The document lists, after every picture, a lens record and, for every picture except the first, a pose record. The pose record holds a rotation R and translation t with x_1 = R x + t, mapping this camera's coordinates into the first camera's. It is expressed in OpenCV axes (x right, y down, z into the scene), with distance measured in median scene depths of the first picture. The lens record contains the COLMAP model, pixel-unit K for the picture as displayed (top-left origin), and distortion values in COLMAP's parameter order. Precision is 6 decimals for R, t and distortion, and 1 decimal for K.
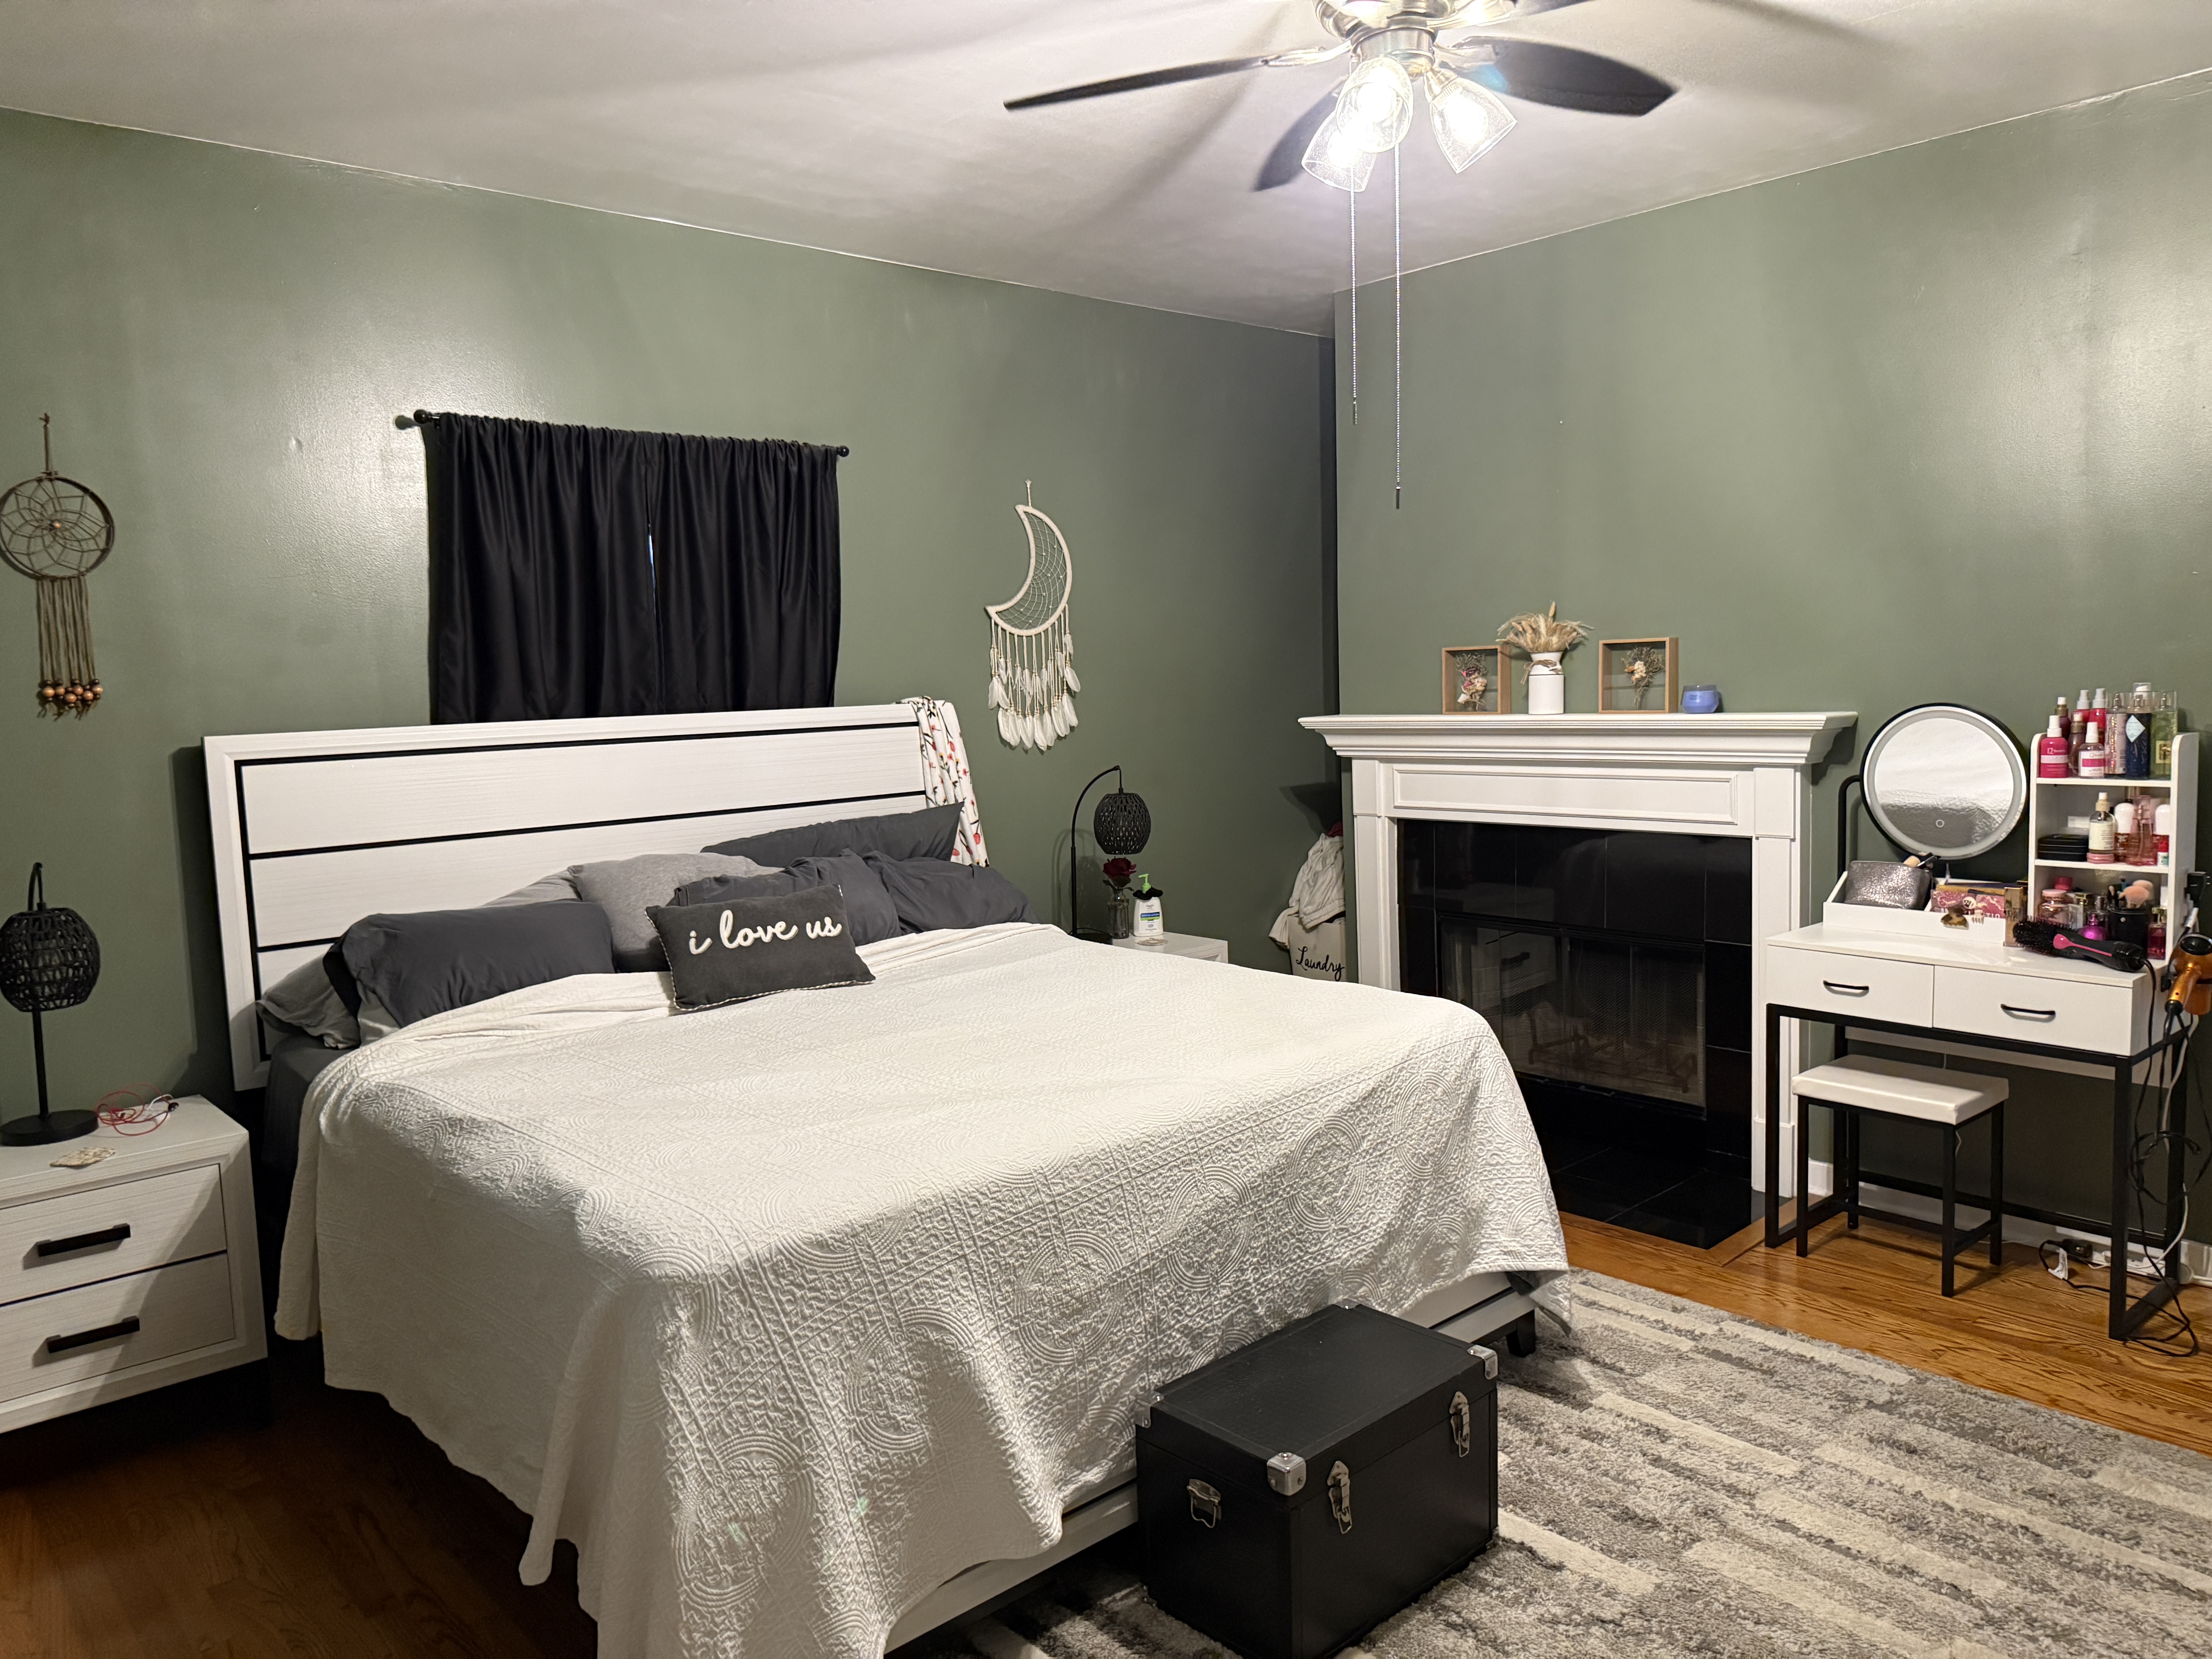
lens RADIAL K [[1552.9, 0, 1098.2], [0, 1552.9, 819.3], [0, 0, 1]] dist [0.126523, -0.258443]
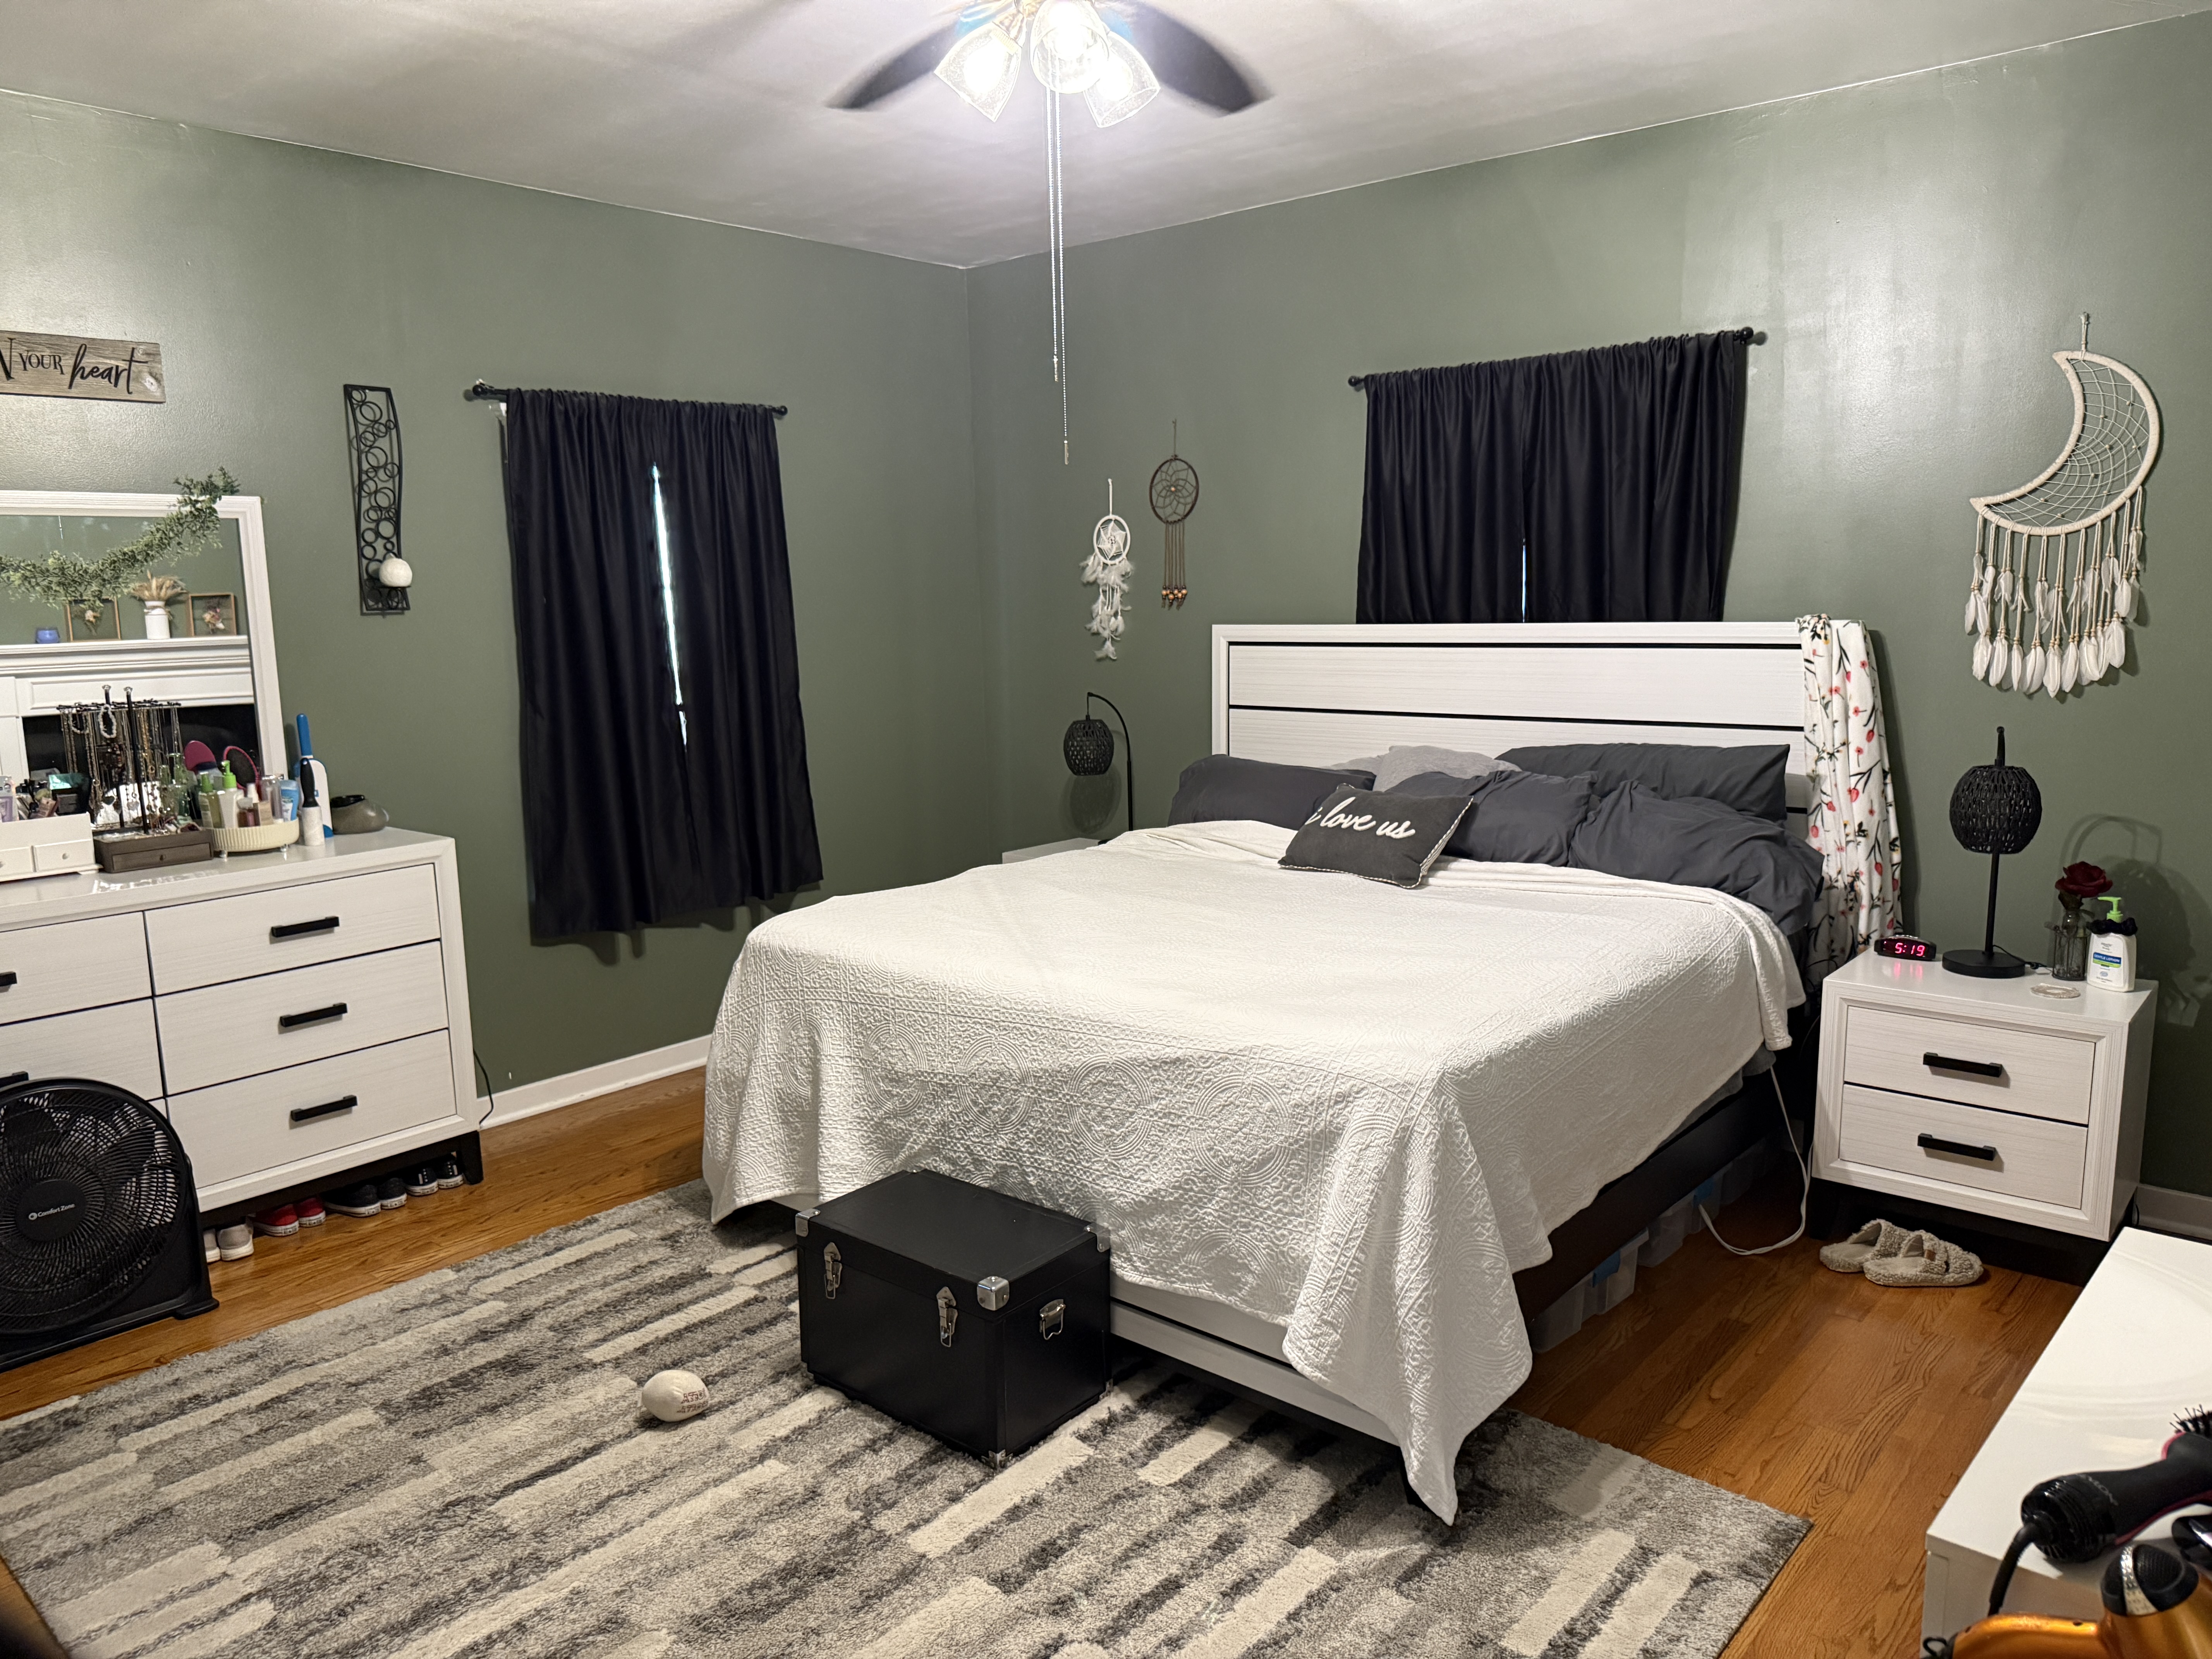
lens RADIAL K [[1546.0, 0, 1106.0], [0, 1546.0, 829.5], [0, 0, 1]] dist [0.094515, -0.128421]
pose [[0.120257, 0.185098, -0.975334, 0.919116], [-0.078615, 0.981154, 0.176510, -0.113524], [0.989625, 0.055449, 0.132543, 0.695639]]
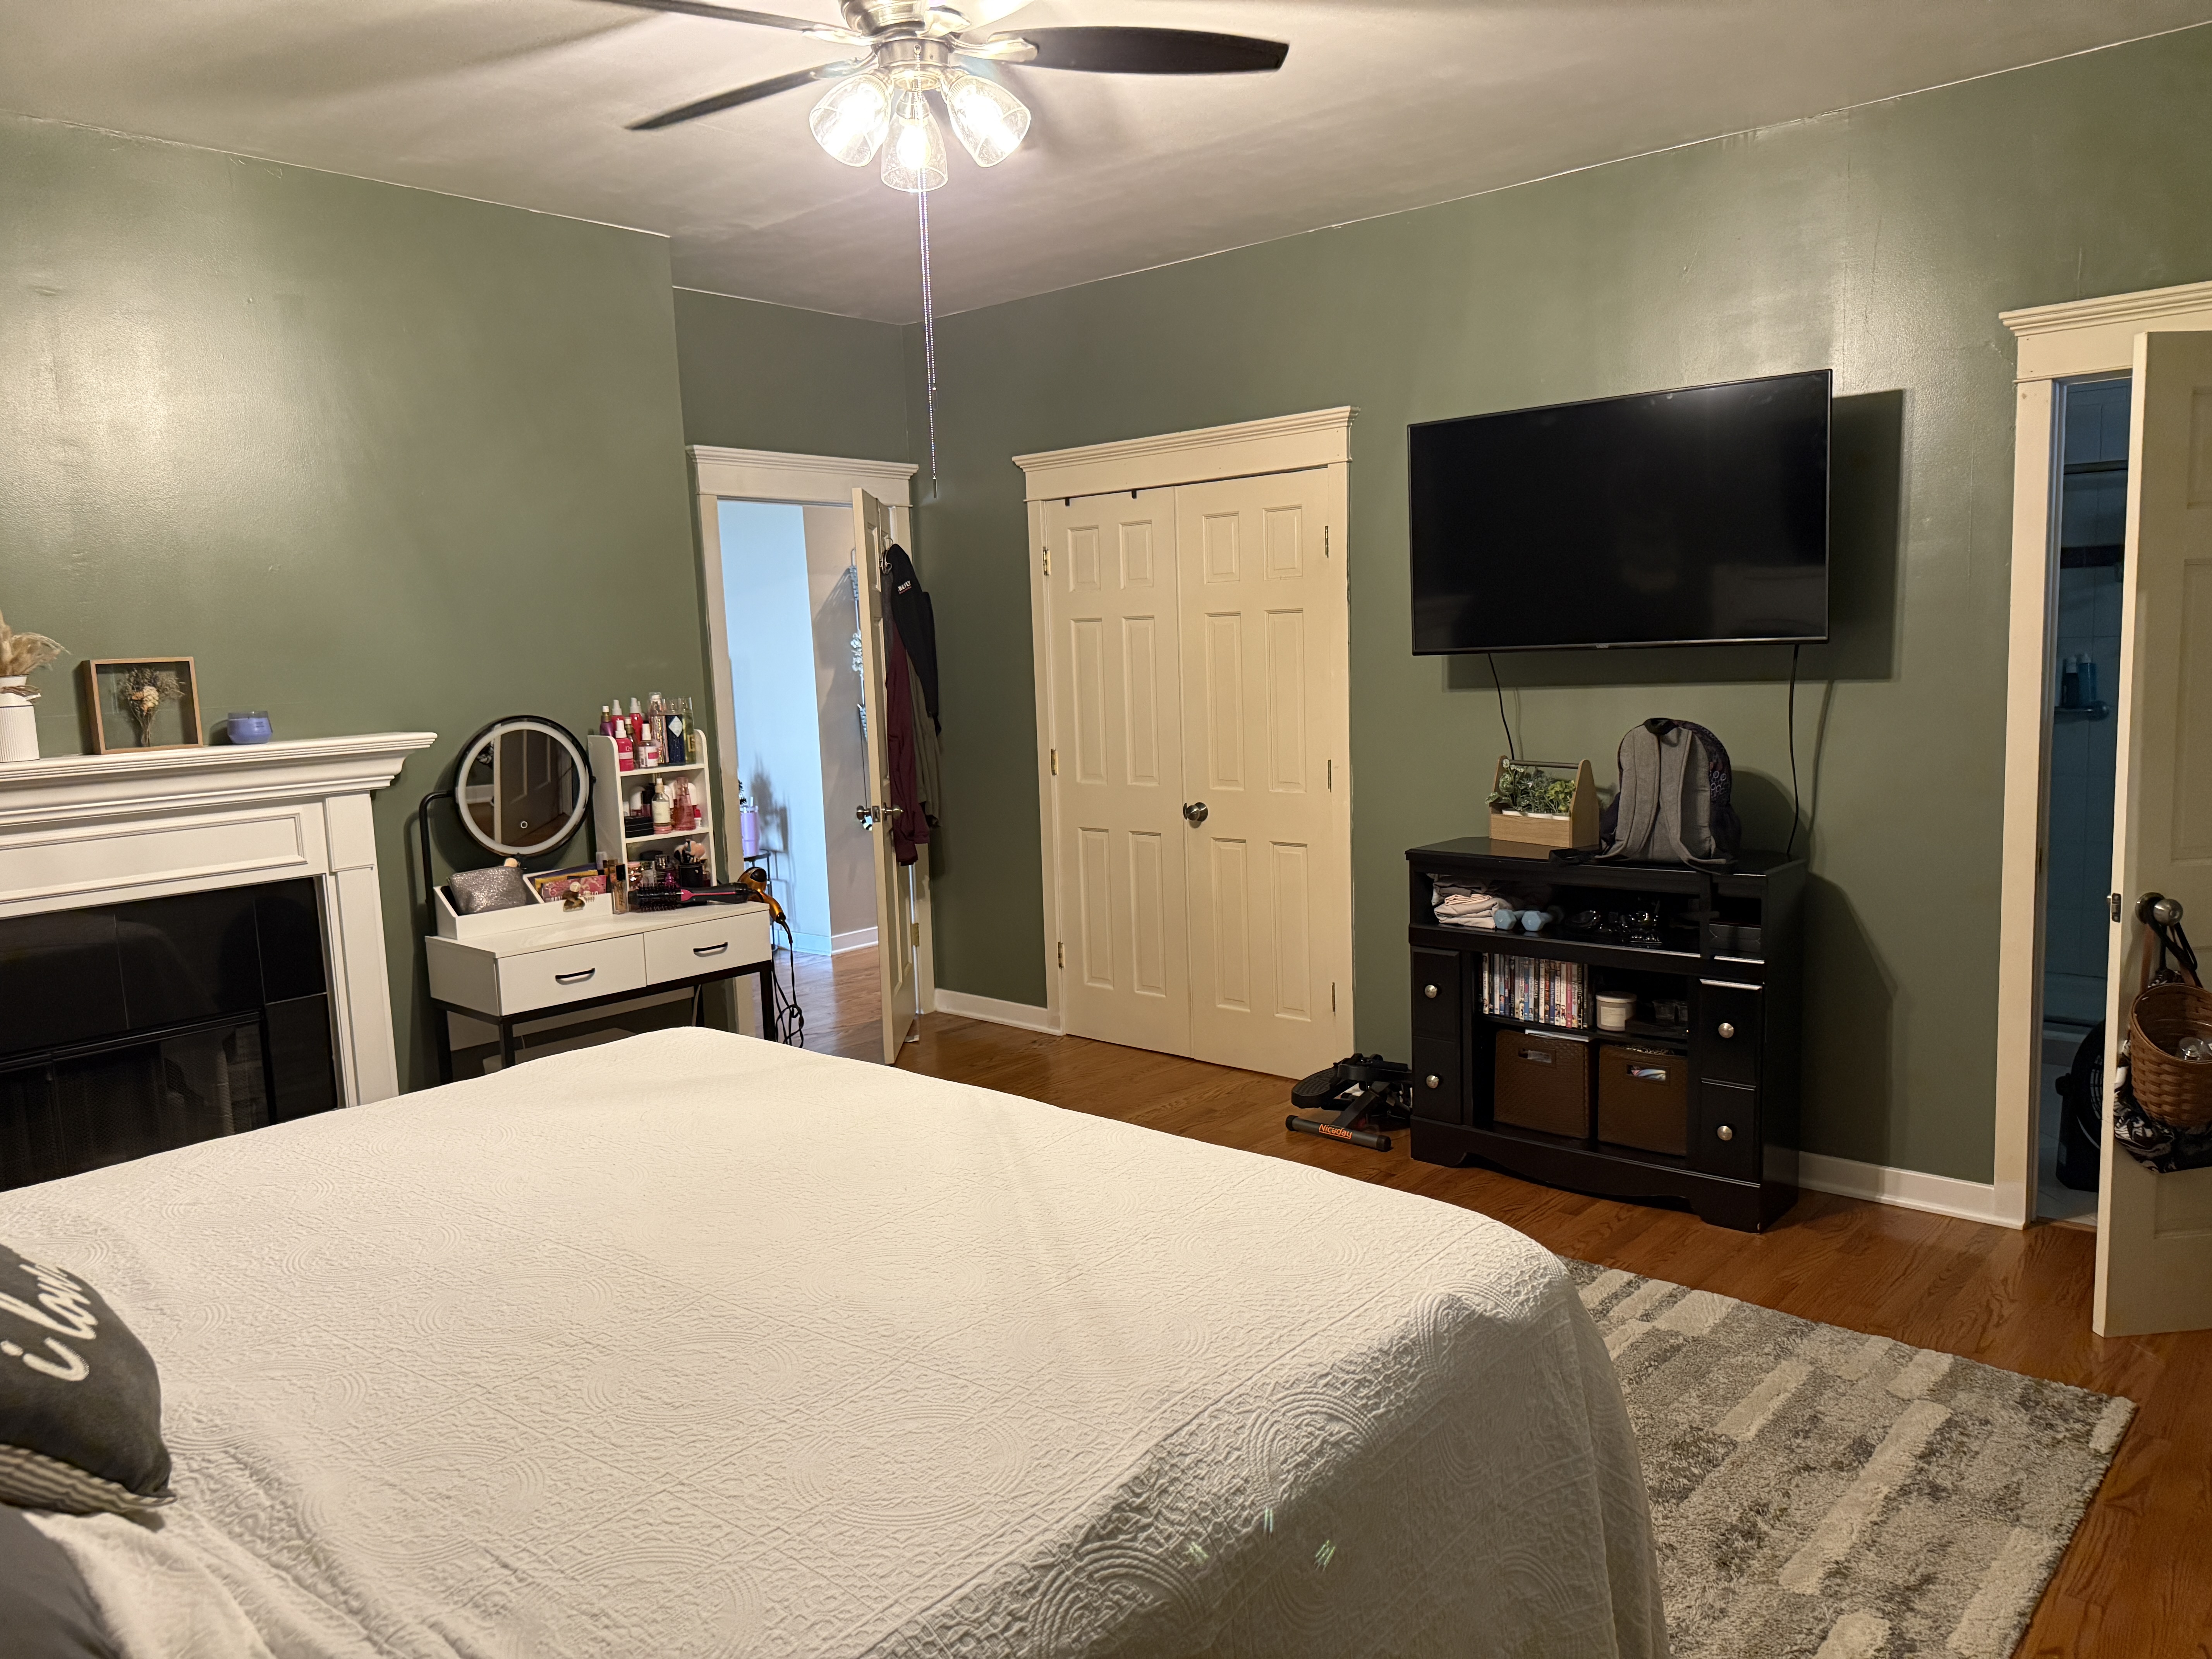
lens RADIAL K [[1570.2, 0, 1106.0], [0, 1570.2, 829.5], [0, 0, 1]] dist [0.000247, -0.004165]
pose [[-0.119942, -0.083588, 0.989256, -0.680684], [0.132829, 0.986139, 0.099429, -0.055382], [-0.983855, 0.143328, -0.107177, 0.795330]]
